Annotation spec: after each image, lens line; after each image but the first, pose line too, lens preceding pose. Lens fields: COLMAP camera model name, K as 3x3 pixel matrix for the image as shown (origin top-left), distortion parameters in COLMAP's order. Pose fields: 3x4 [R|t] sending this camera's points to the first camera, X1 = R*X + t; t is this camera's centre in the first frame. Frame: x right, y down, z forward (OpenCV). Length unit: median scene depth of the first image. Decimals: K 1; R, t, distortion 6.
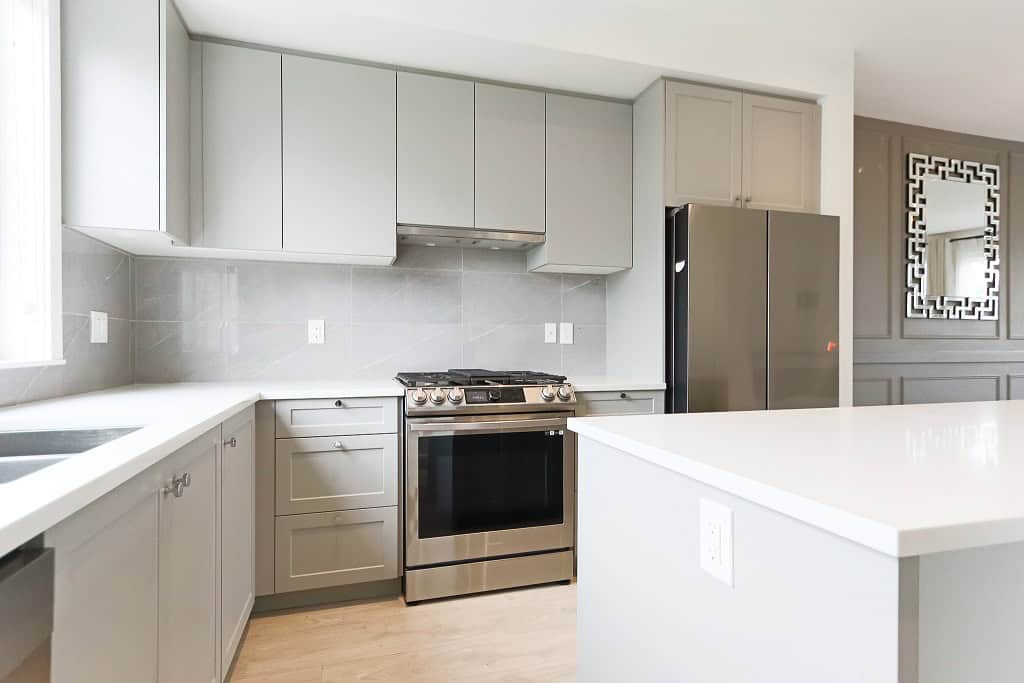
lens RADIAL K [[536.6, 0, 511.8], [0, 536.6, 338.3], [0, 0, 1]] dist [0.000513, -0.001142]
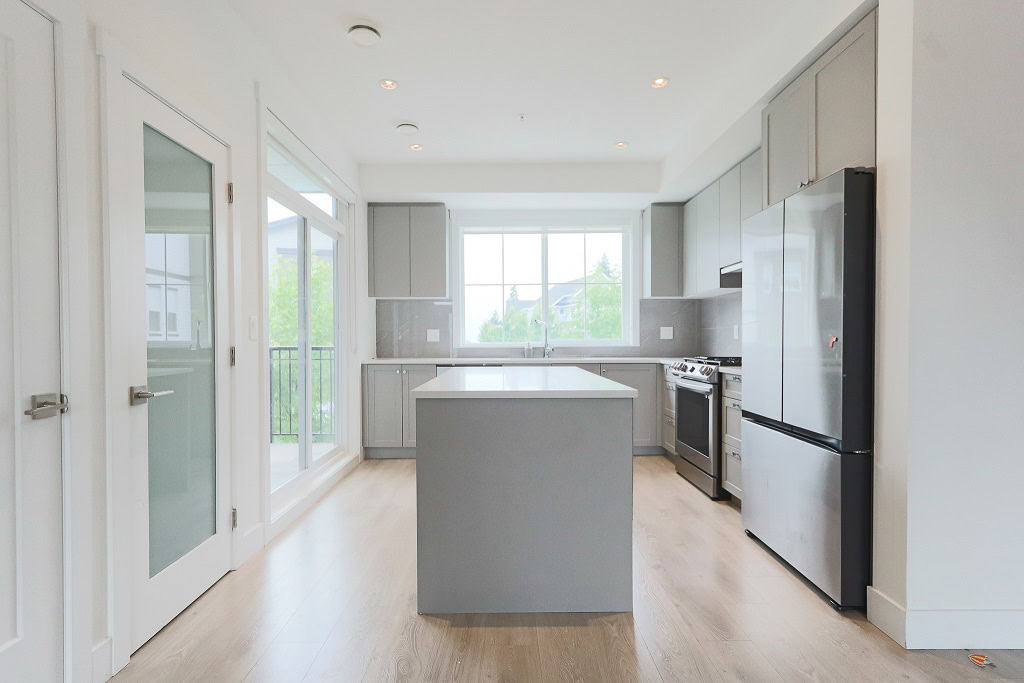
lens RADIAL K [[517.0, 0, 502.1], [0, 517.0, 344.4], [0, 0, 1]] dist [0.008190, 0.000300]
pose [[-0.286909, 0.008367, -0.957921, 1.589250], [0.006357, 0.999956, 0.006830, 0.011237], [0.957937, -0.004130, -0.286950, 0.820933]]
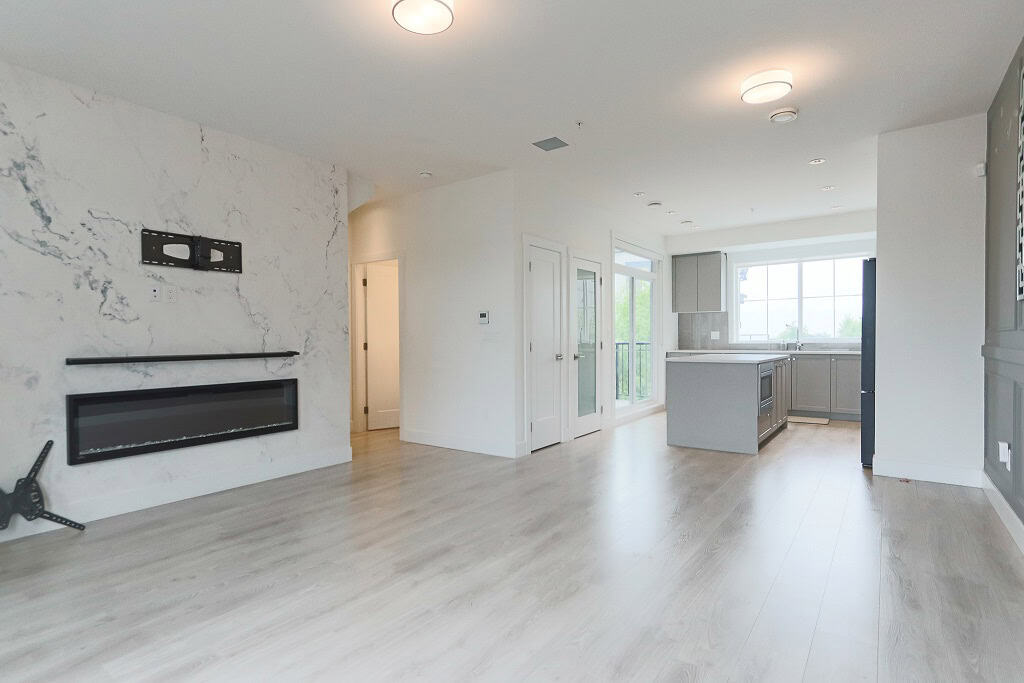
lens RADIAL K [[517.0, 0, 509.3], [0, 517.0, 343.6], [0, 0, 1]] dist [0.008190, 0.000300]
pose [[-0.797551, 0.009364, -0.603179, 2.666658], [0.006386, 0.999955, 0.007079, 0.006919], [0.603217, 0.001794, -0.797575, 1.781079]]
